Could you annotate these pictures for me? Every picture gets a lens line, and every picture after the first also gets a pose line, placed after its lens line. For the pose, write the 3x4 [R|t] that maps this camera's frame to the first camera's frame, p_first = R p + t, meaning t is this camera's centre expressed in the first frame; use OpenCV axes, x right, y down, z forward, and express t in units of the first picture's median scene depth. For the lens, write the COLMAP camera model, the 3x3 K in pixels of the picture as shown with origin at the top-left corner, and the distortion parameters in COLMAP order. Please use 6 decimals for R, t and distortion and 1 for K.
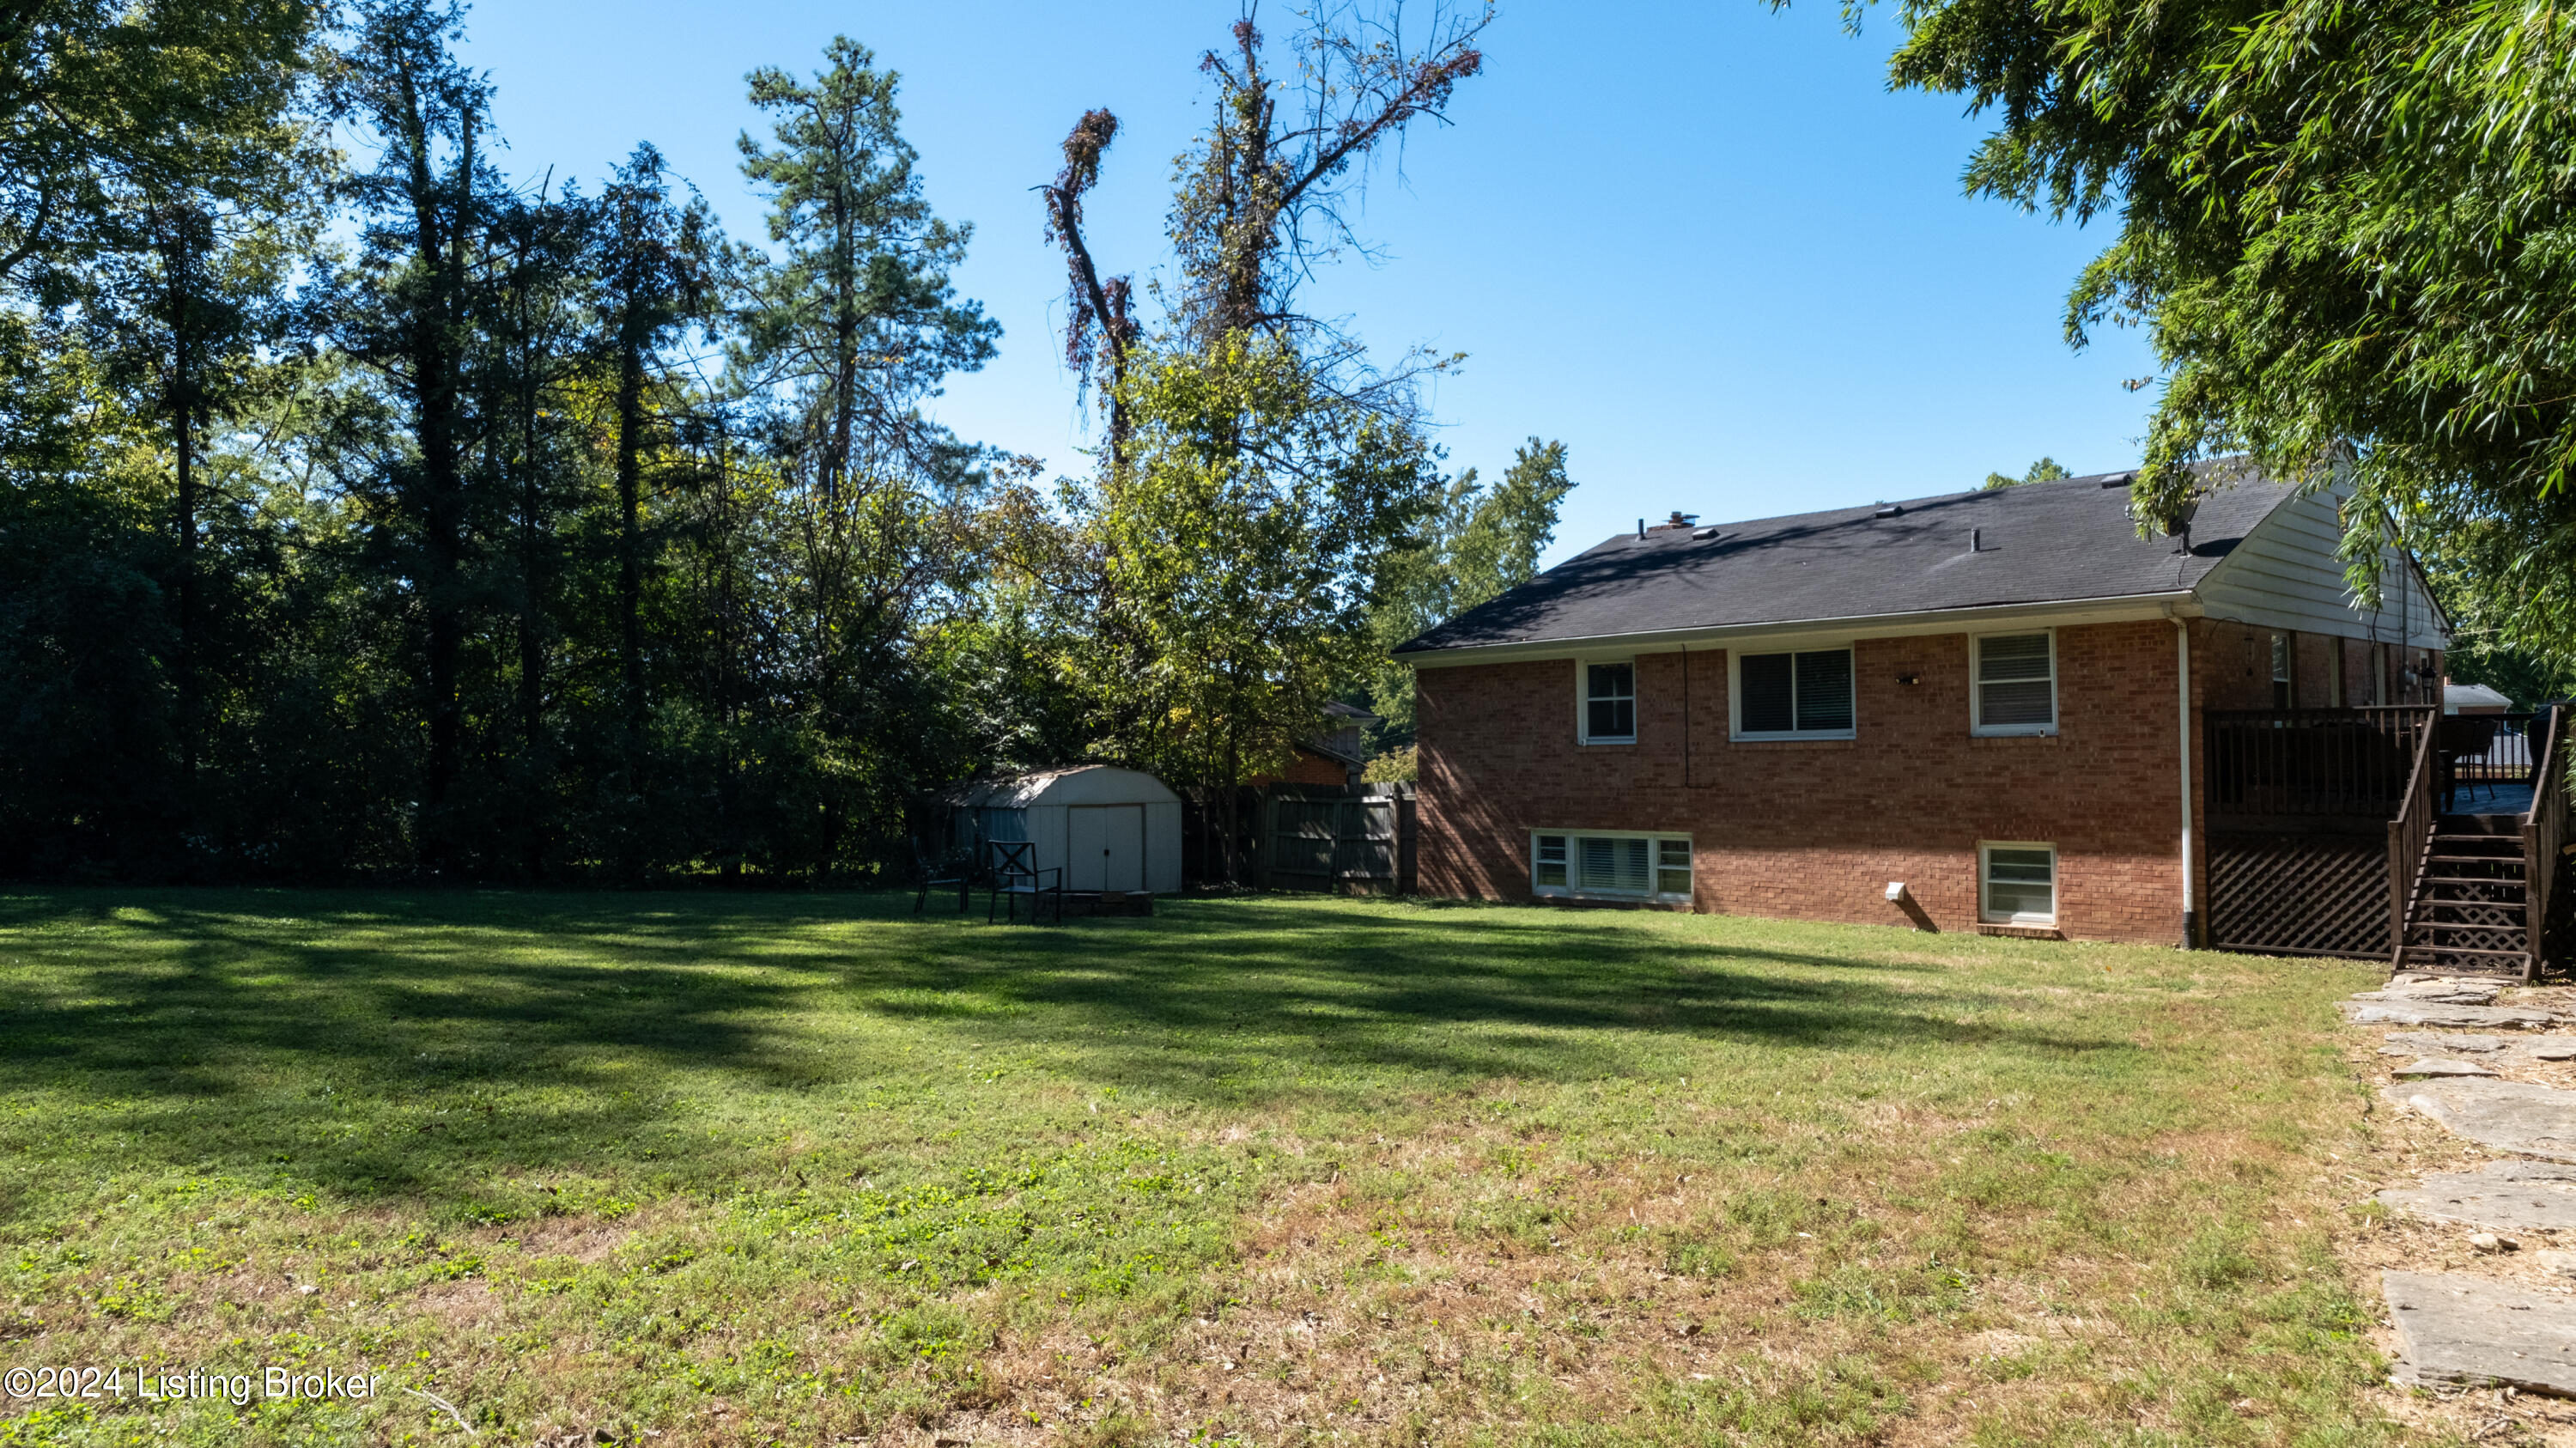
lens RADIAL K [[1660.3, 0, 1285.6], [0, 1660.3, 713.4], [0, 0, 1]] dist [0.032419, 0.001109]
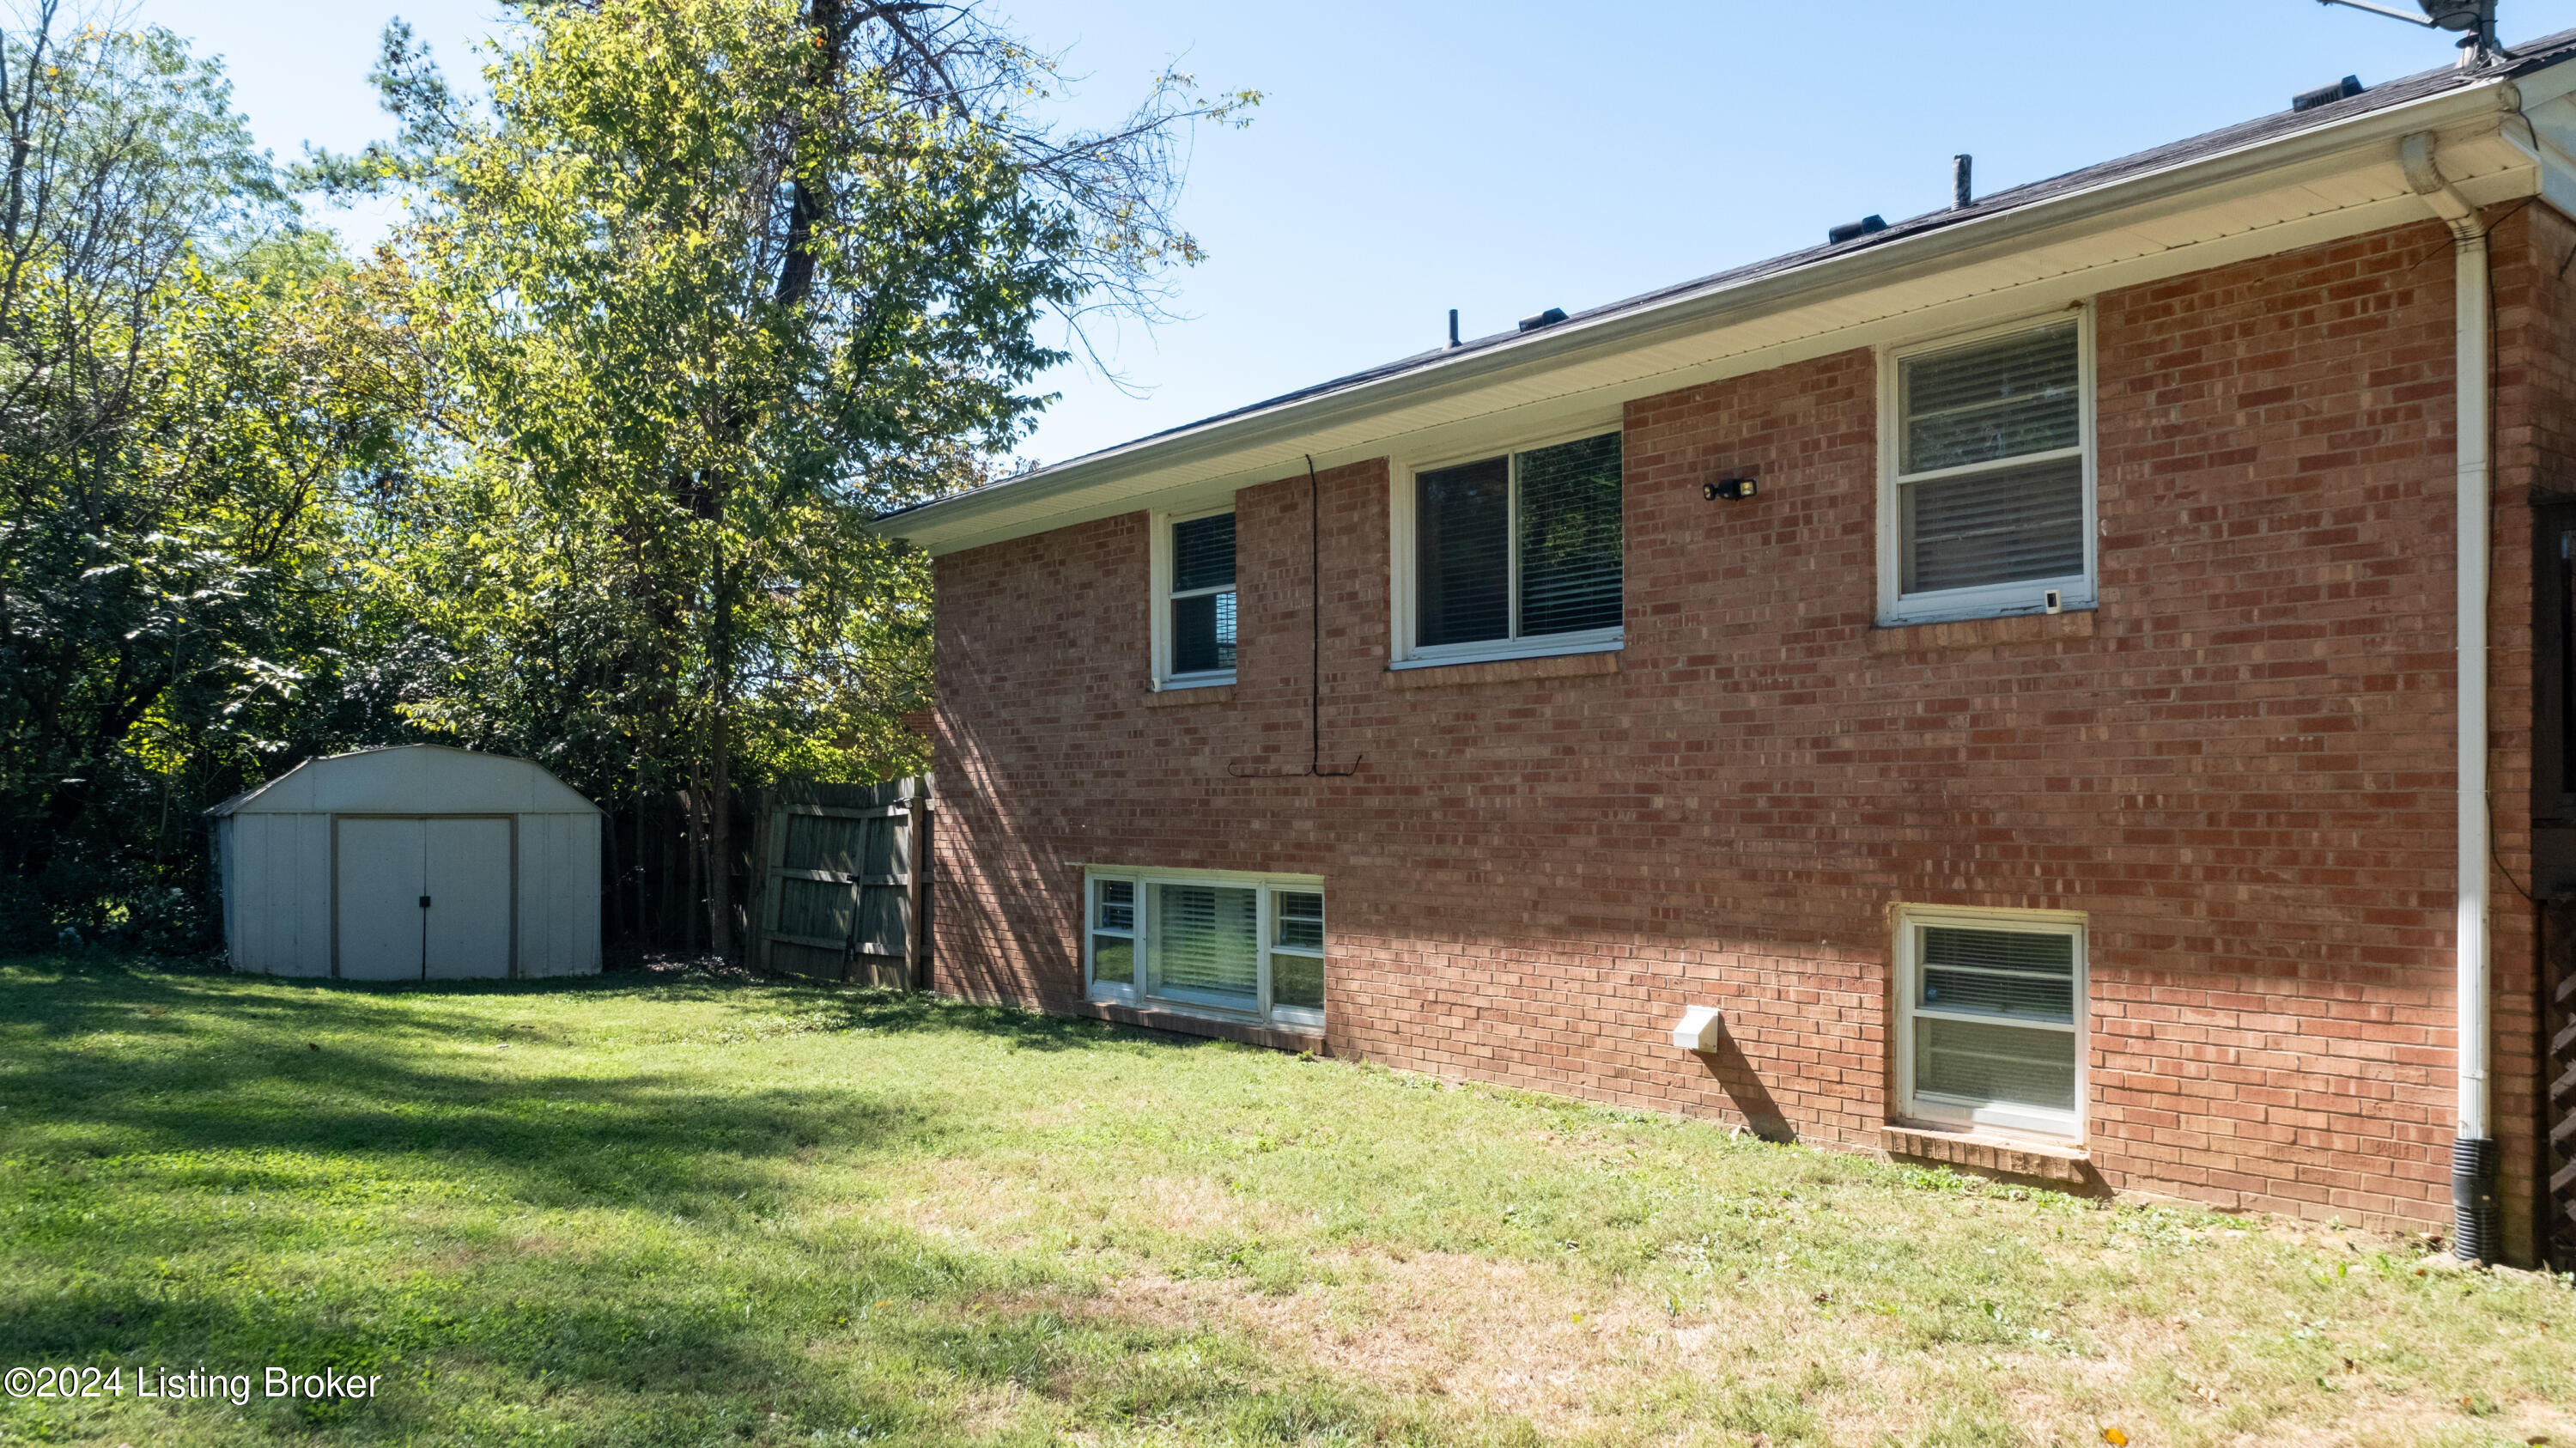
lens RADIAL K [[1789.8, 0, 1287.2], [0, 1789.8, 780.6], [0, 0, 1]] dist [0.009344, -0.010104]
pose [[0.995285, 0.005658, -0.096833, 0.312327], [-0.003740, 0.999793, 0.019984, 0.040290], [0.096927, -0.019527, 0.995100, 0.576752]]
